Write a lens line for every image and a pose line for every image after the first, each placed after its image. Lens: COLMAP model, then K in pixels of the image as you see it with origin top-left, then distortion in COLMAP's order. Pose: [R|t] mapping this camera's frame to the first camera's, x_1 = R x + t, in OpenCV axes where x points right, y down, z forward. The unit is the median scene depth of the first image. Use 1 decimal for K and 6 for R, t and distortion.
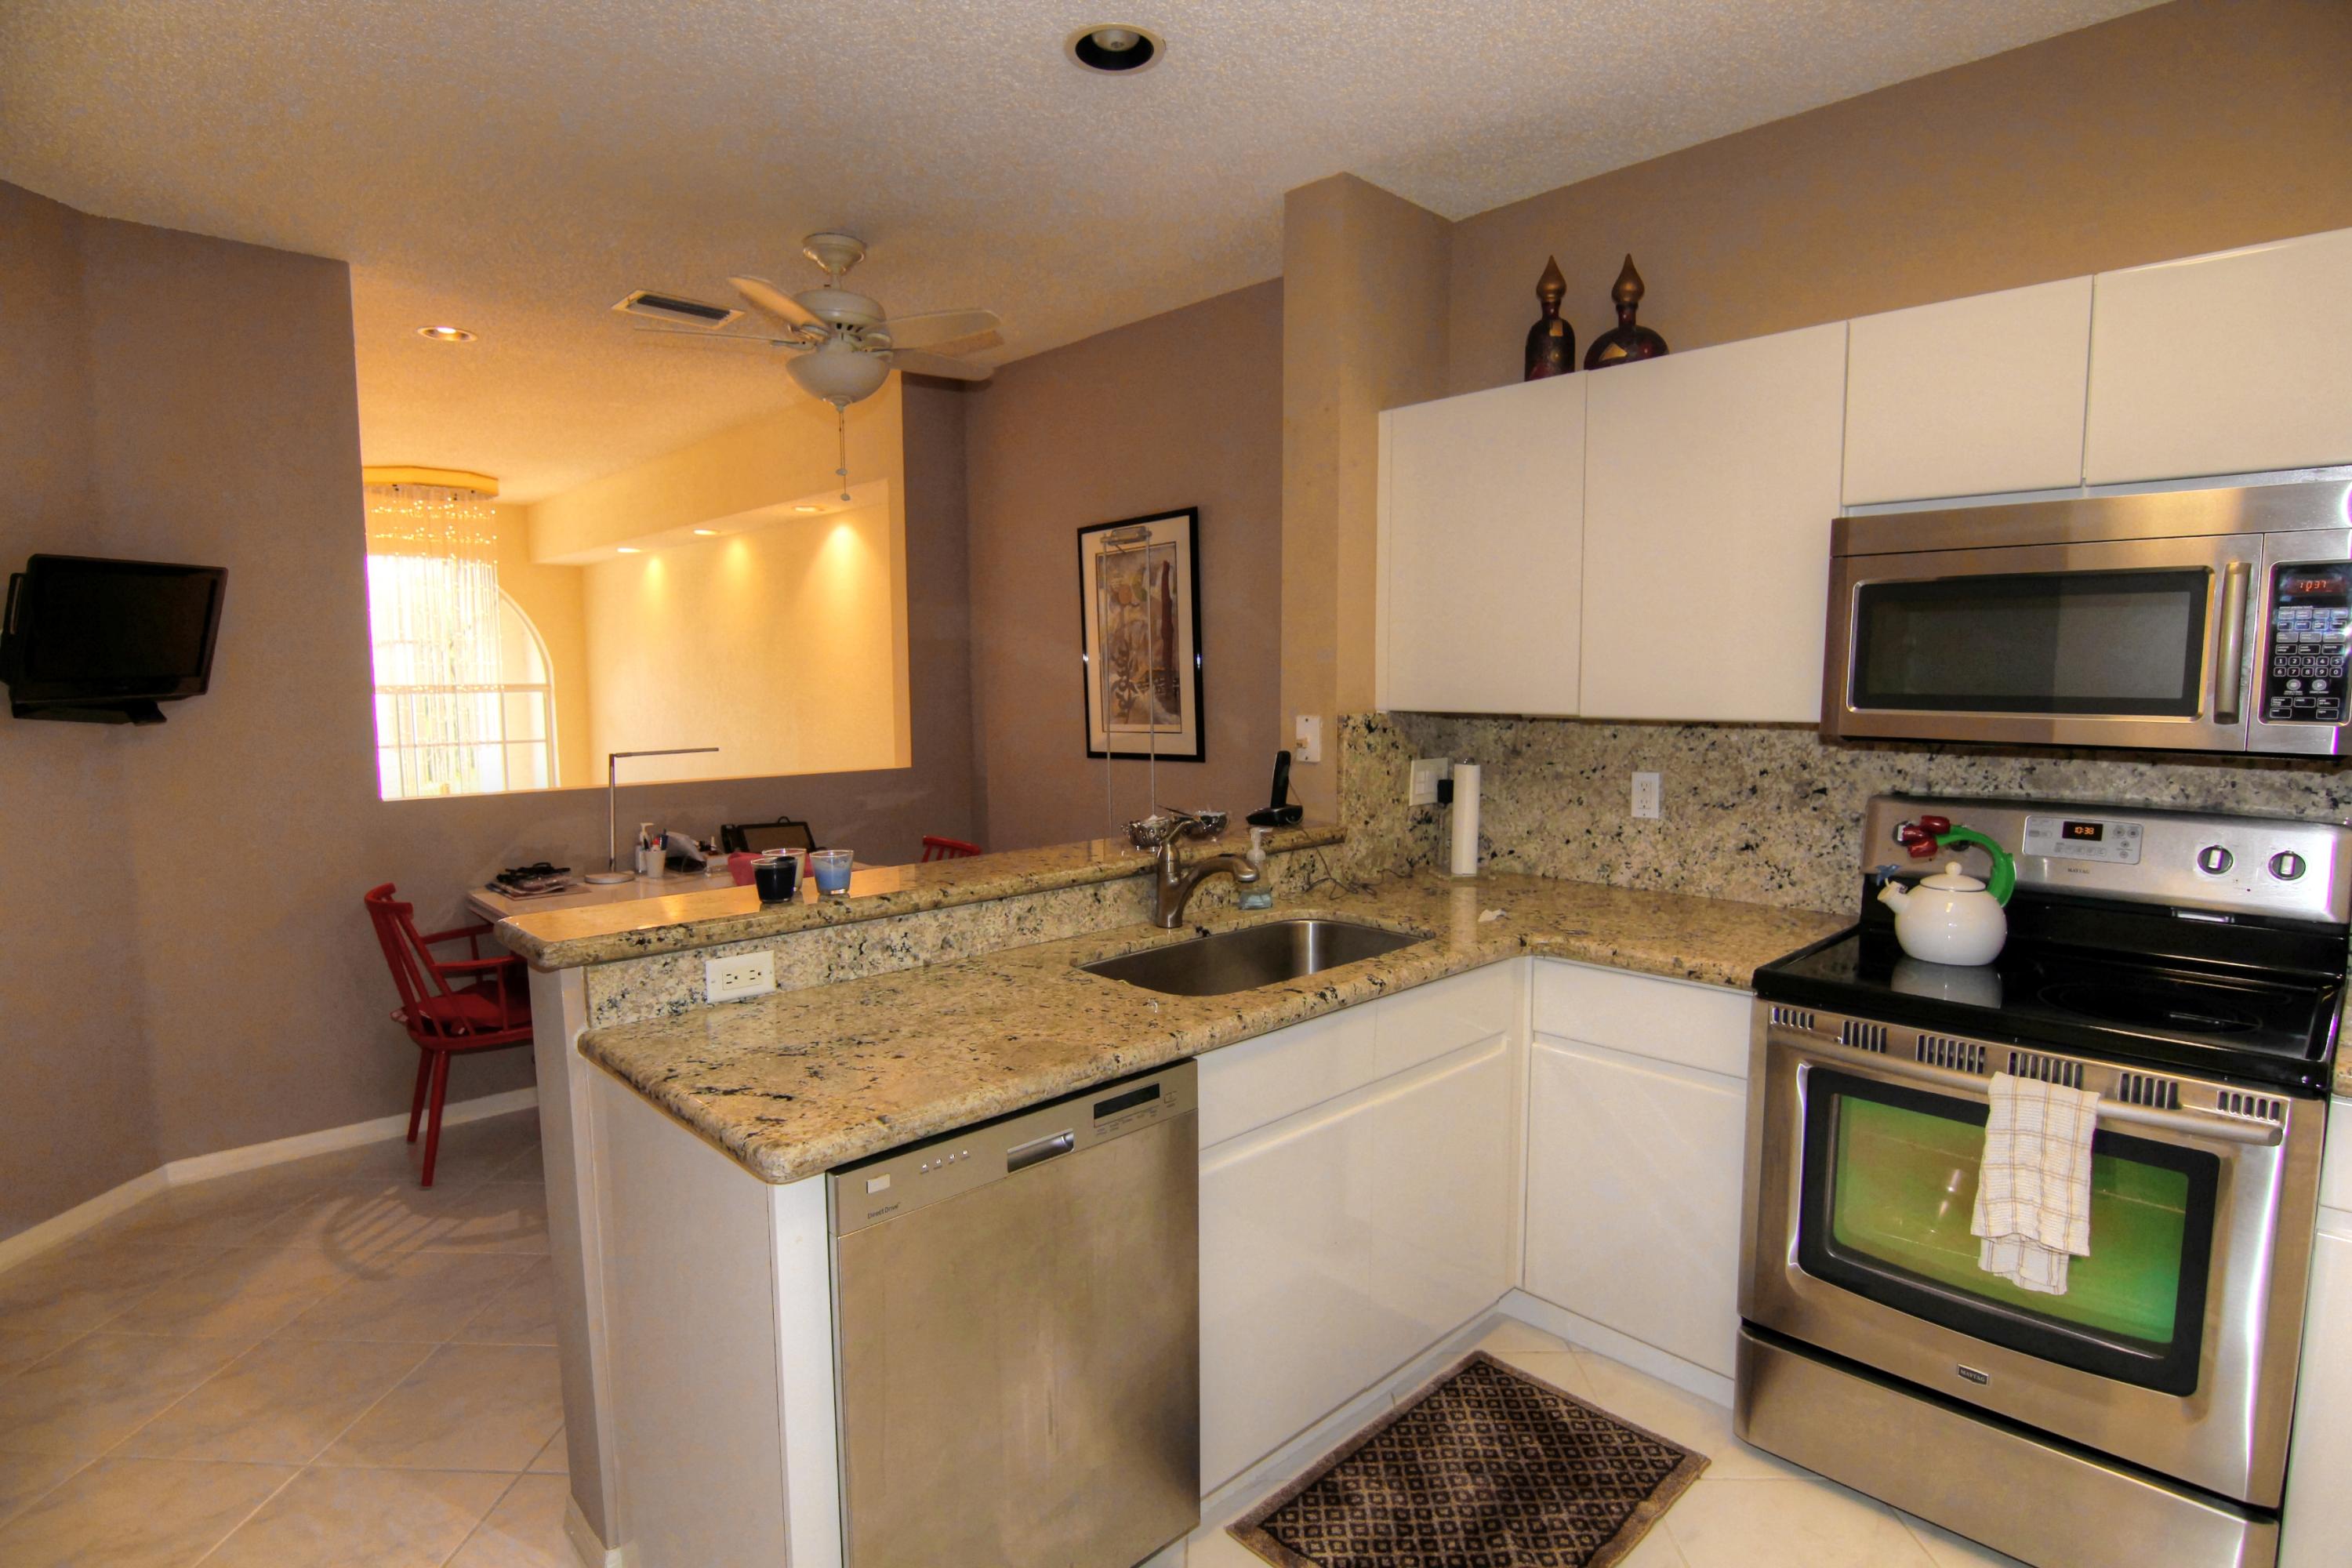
lens RADIAL K [[1186.2, 0, 1183.1], [0, 1186.2, 790.7], [0, 0, 1]] dist [-0.011603, -0.008128]
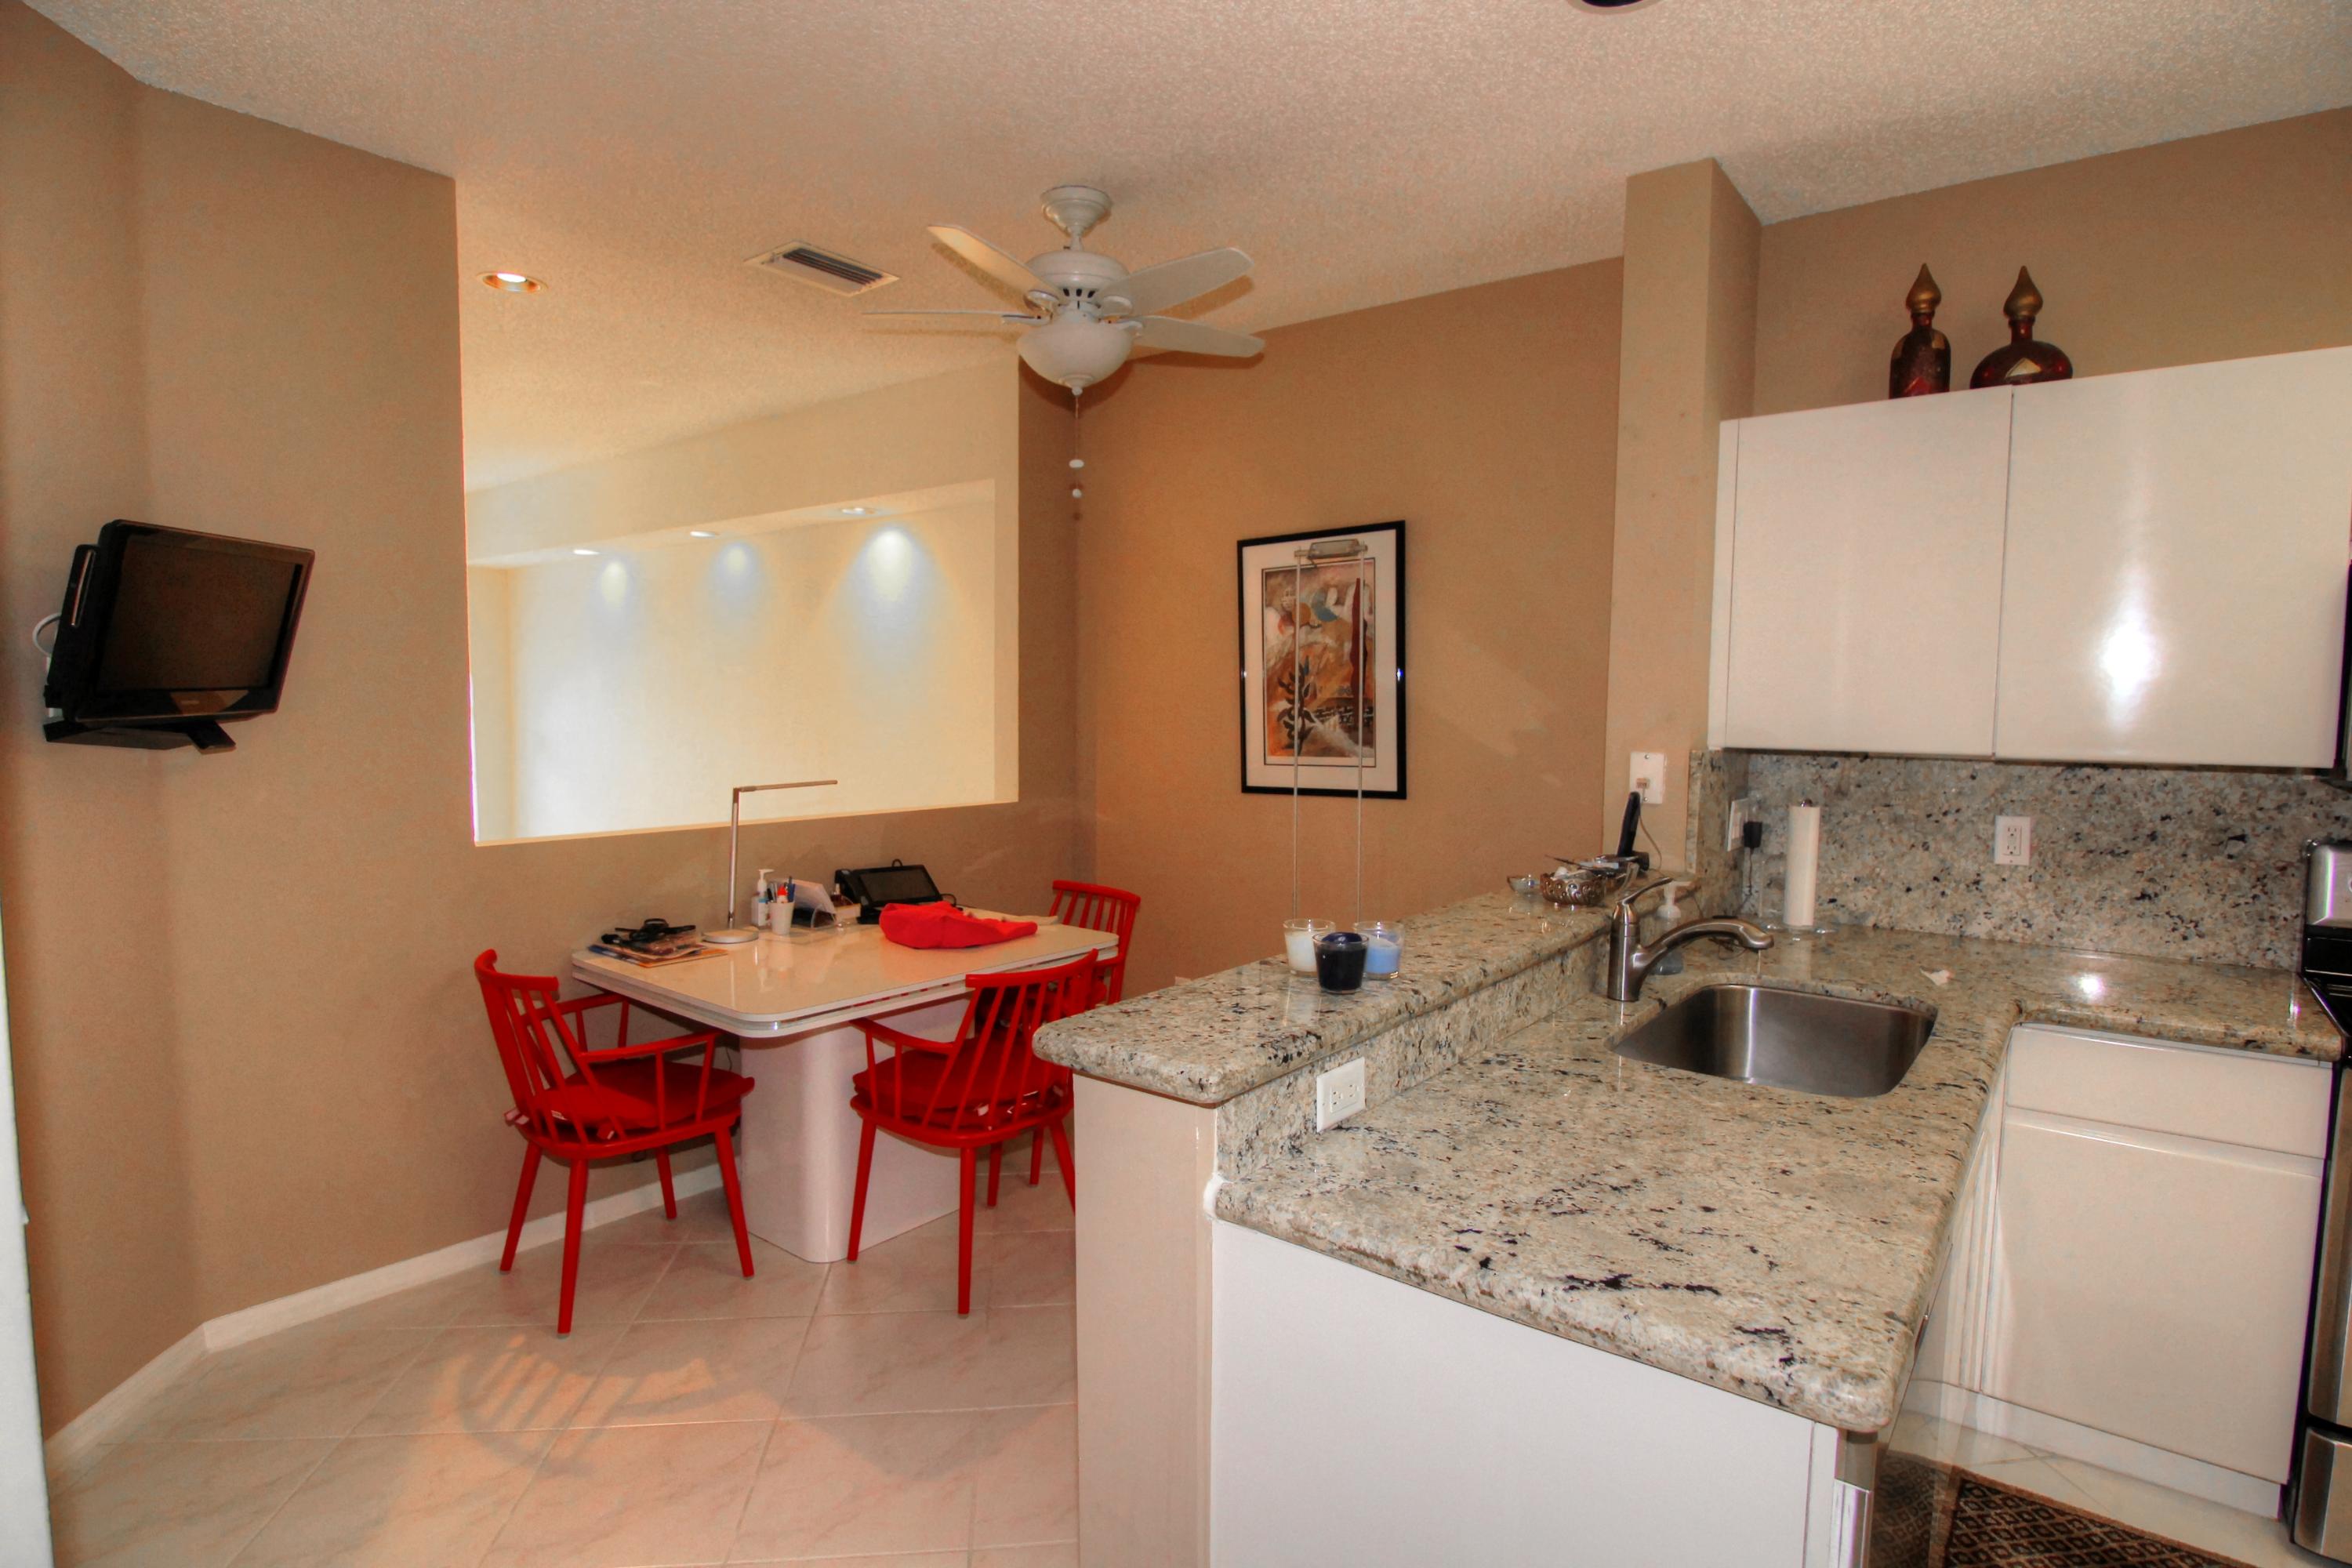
lens RADIAL K [[1186.2, 0, 1183.4], [0, 1186.2, 789.5], [0, 0, 1]] dist [-0.011603, -0.008128]
pose [[0.990283, 0.003542, 0.139022, -0.386181], [-0.000495, 0.999759, -0.021945, -0.015804], [-0.139066, 0.021663, 0.990046, 0.165000]]
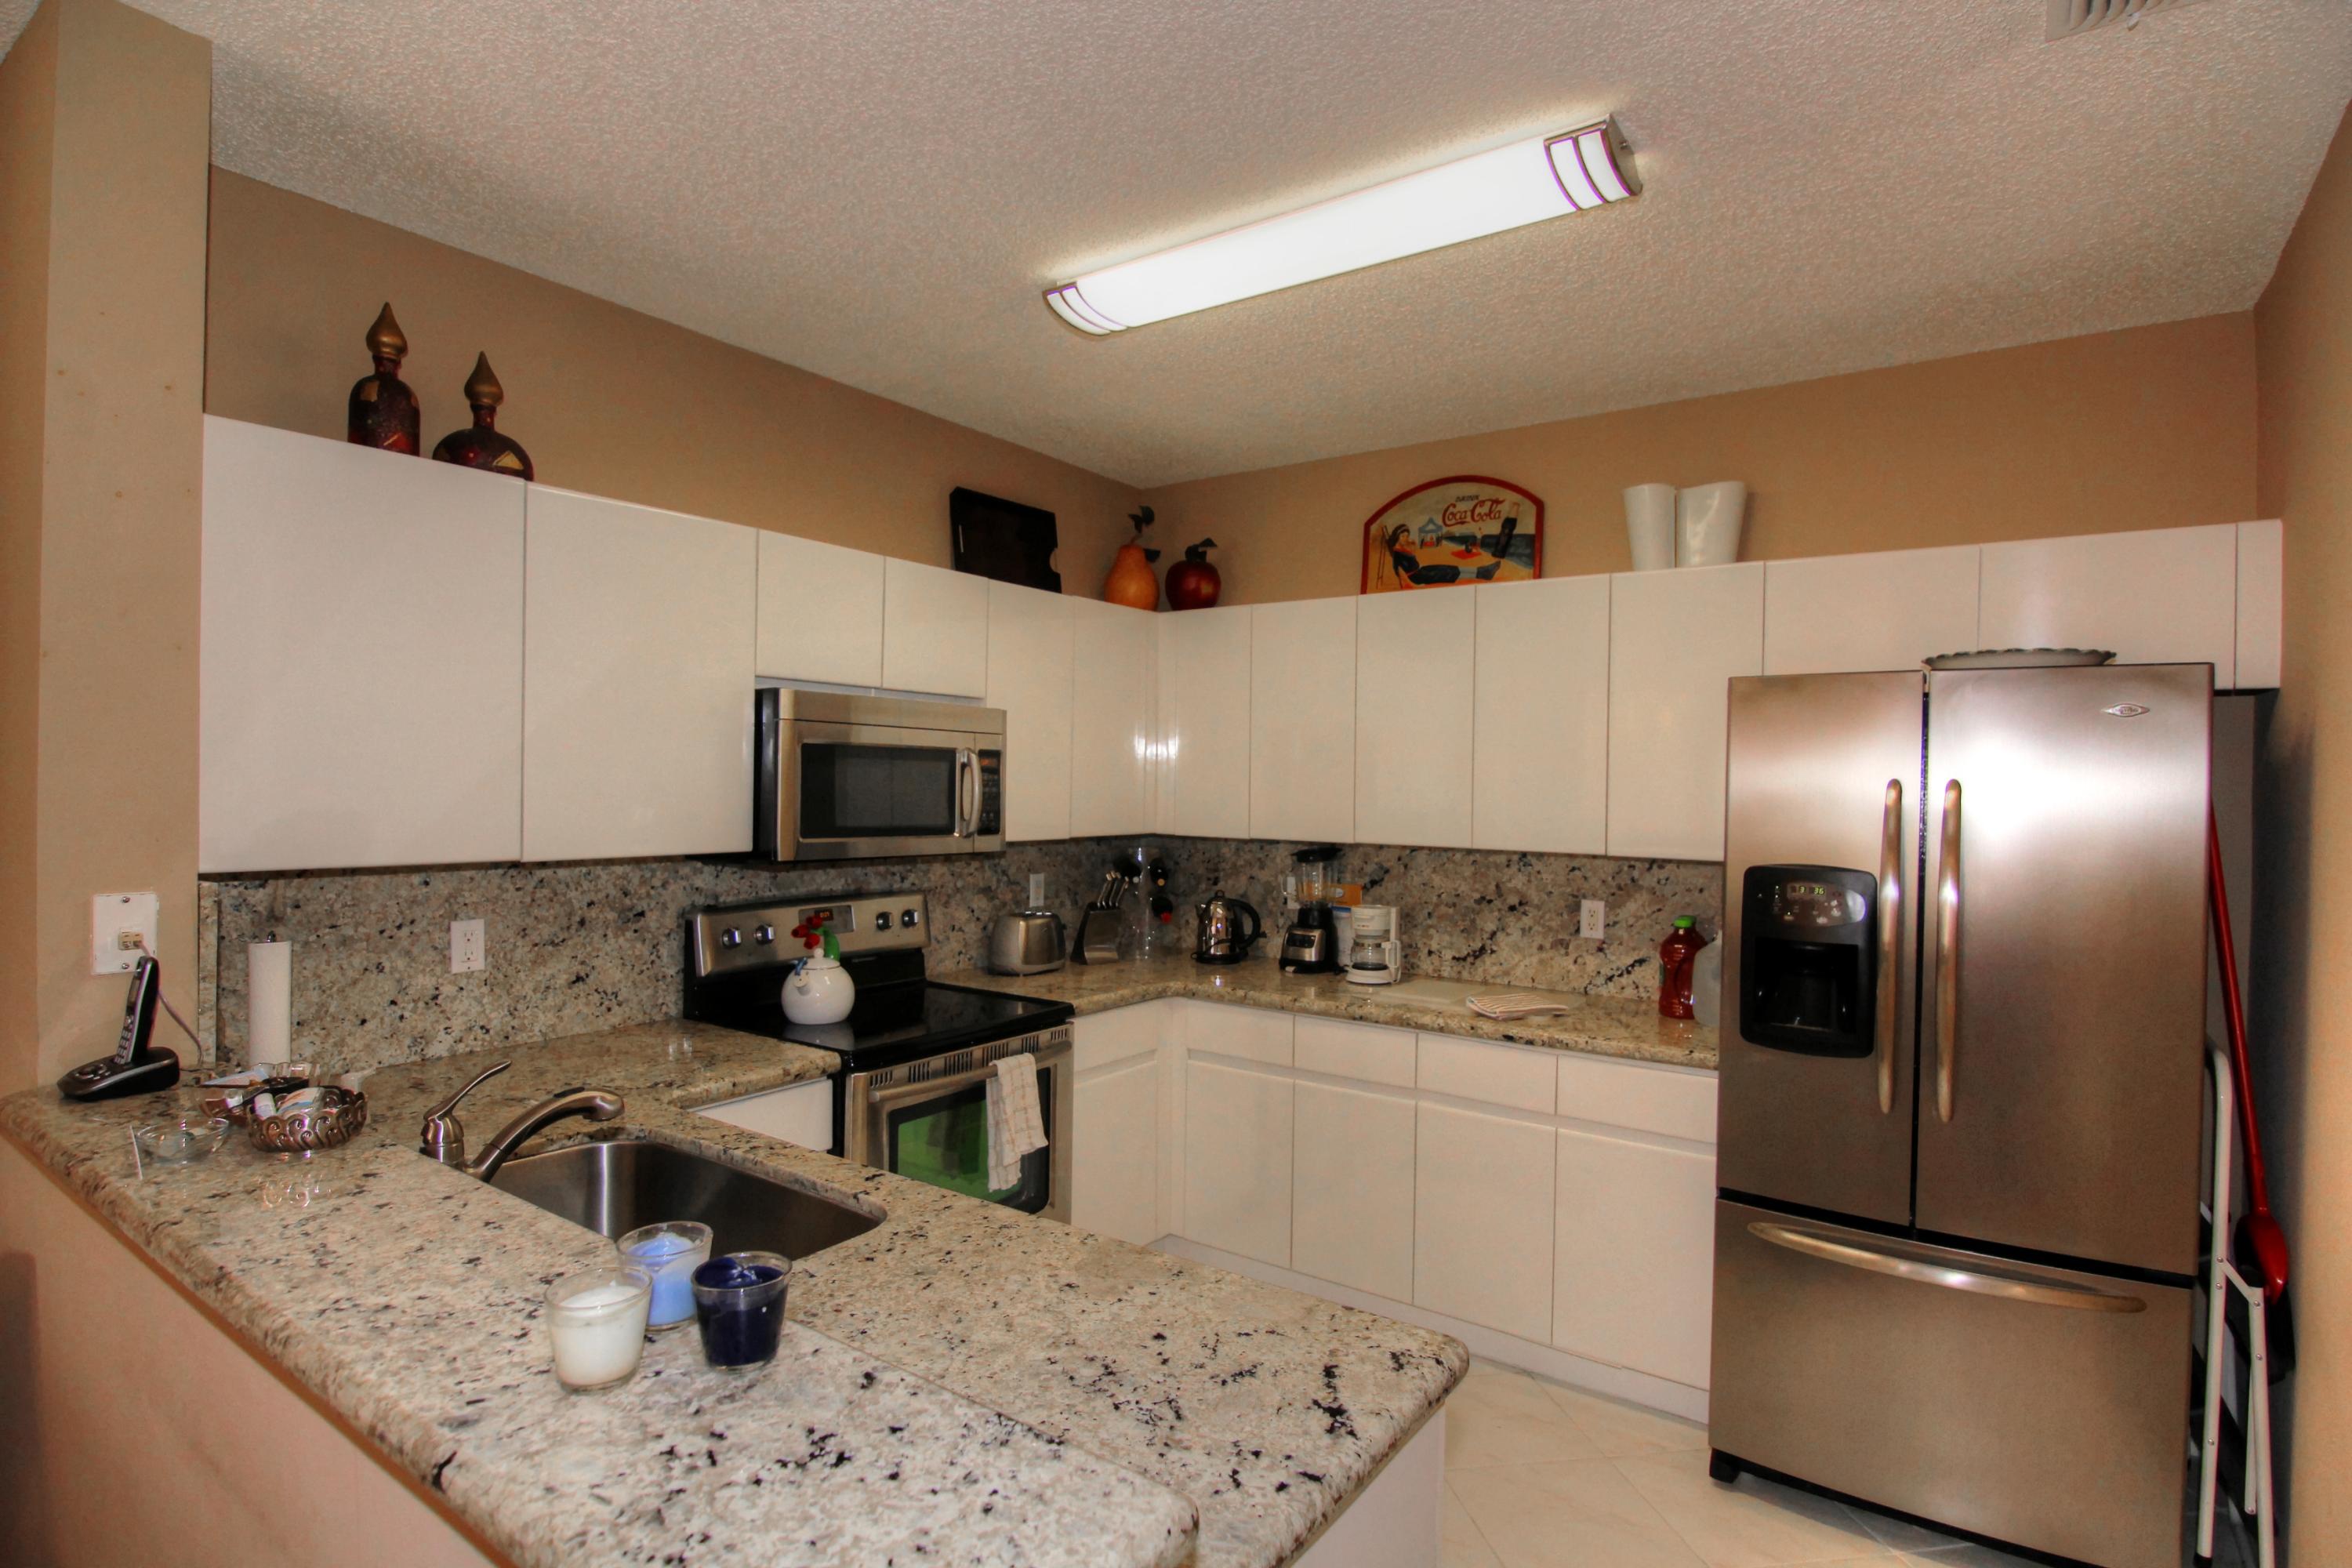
lens RADIAL K [[1186.2, 0, 1181.9], [0, 1186.2, 787.5], [0, 0, 1]] dist [-0.011603, -0.008128]
pose [[-0.189119, -0.001855, 0.981952, -0.574238], [0.082413, 0.996440, 0.017755, -0.085409], [-0.978490, 0.084283, -0.188293, 0.625375]]
